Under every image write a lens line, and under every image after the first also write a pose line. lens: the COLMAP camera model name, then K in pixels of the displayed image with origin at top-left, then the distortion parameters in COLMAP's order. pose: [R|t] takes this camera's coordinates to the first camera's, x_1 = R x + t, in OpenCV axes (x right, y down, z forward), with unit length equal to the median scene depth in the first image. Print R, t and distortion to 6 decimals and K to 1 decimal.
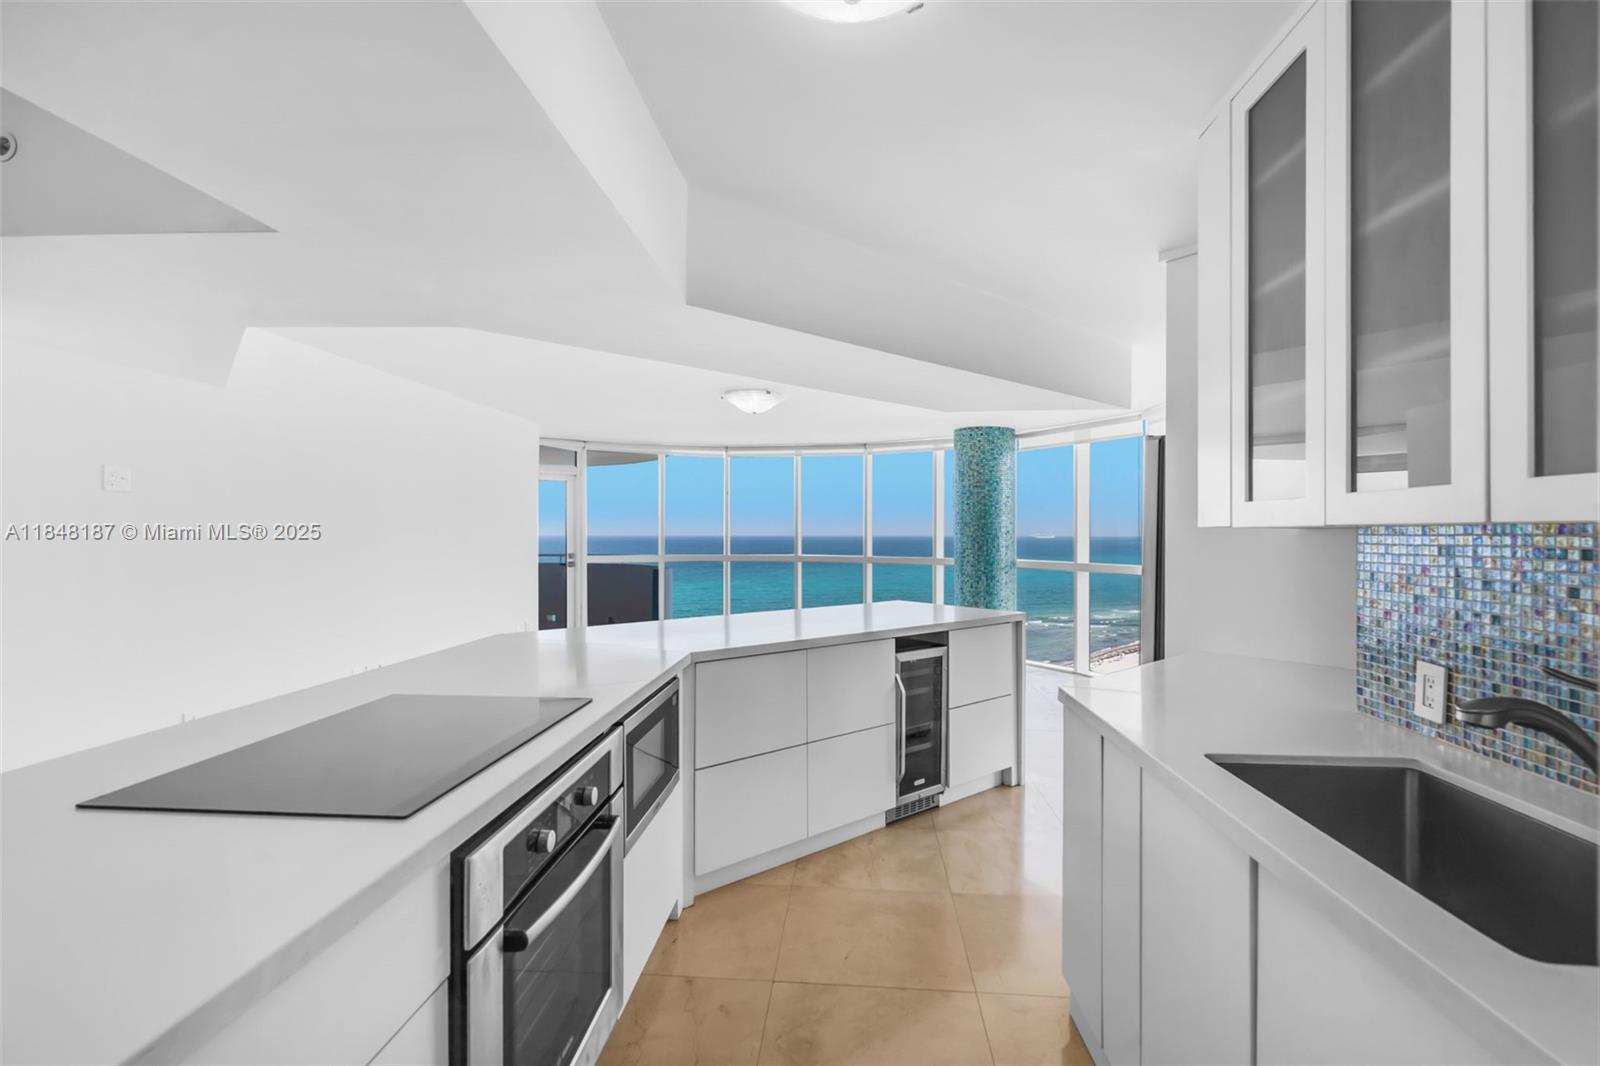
lens RADIAL K [[742.9, 0, 798.9], [0, 742.9, 529.3], [0, 0, 1]] dist [-0.009059, 0.000612]
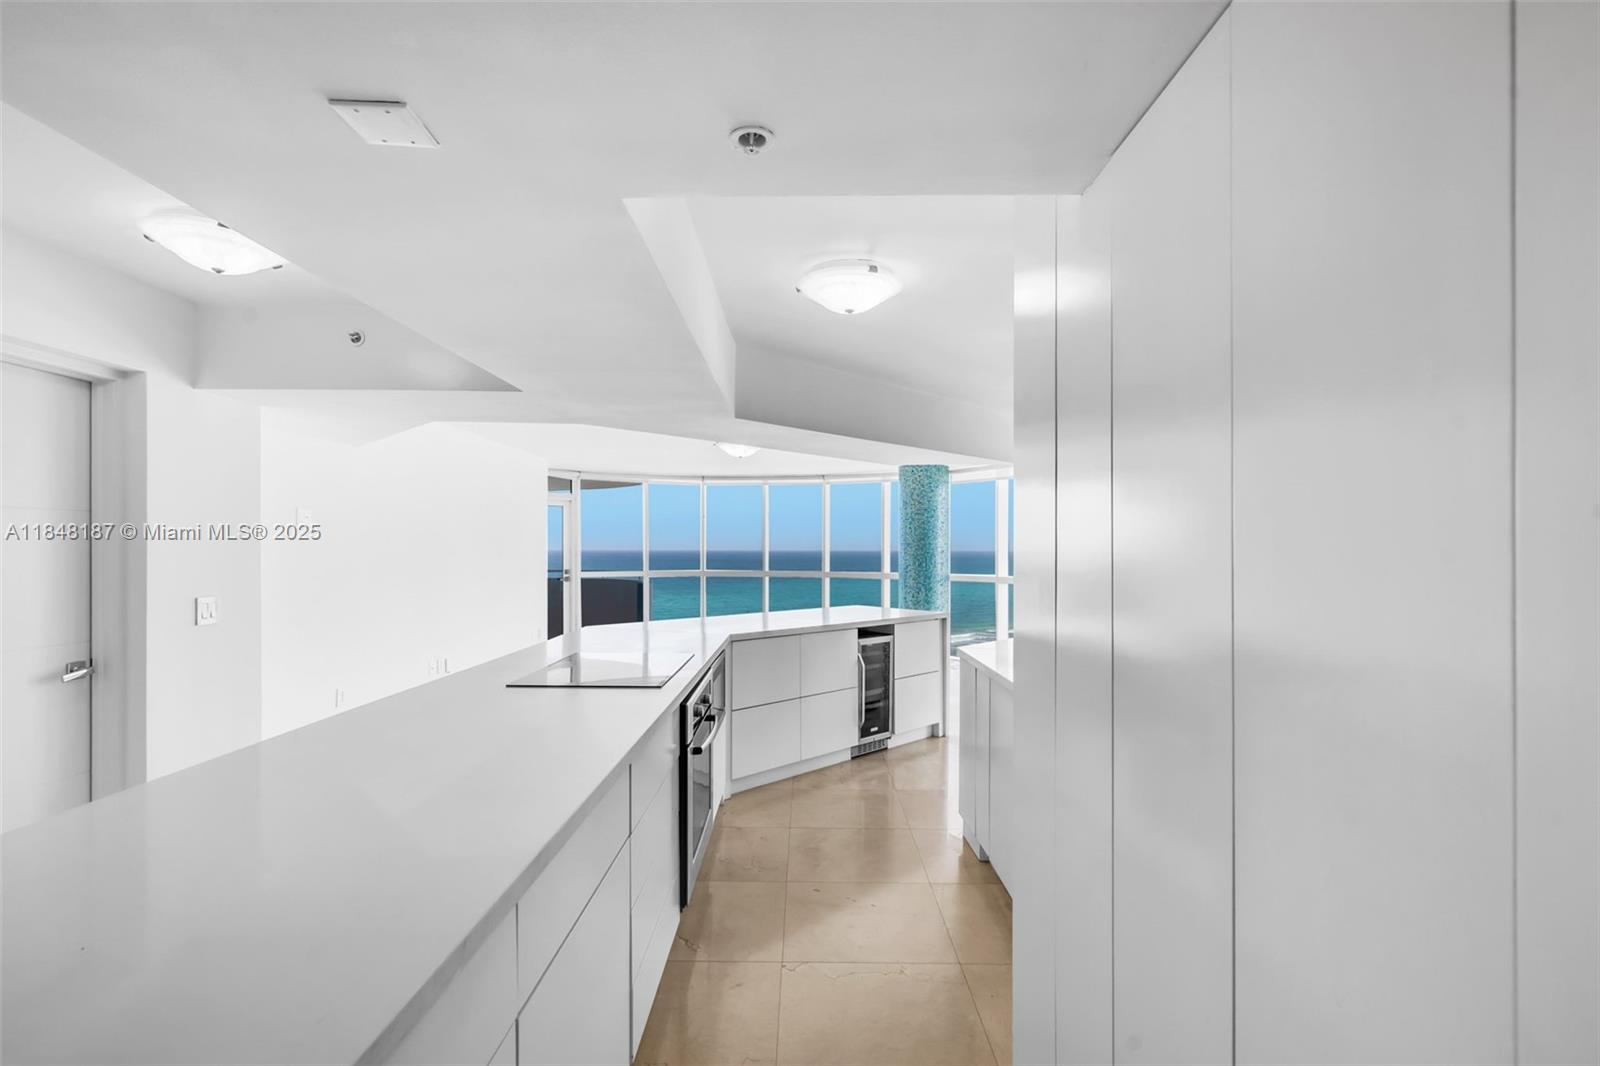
lens RADIAL K [[742.9, 0, 800.7], [0, 742.9, 532.4], [0, 0, 1]] dist [-0.009059, 0.000612]
pose [[0.997381, 0.002050, 0.072296, -0.038887], [-0.000915, 0.999876, -0.015740, -0.008050], [-0.072319, 0.015632, 0.997259, -0.198073]]
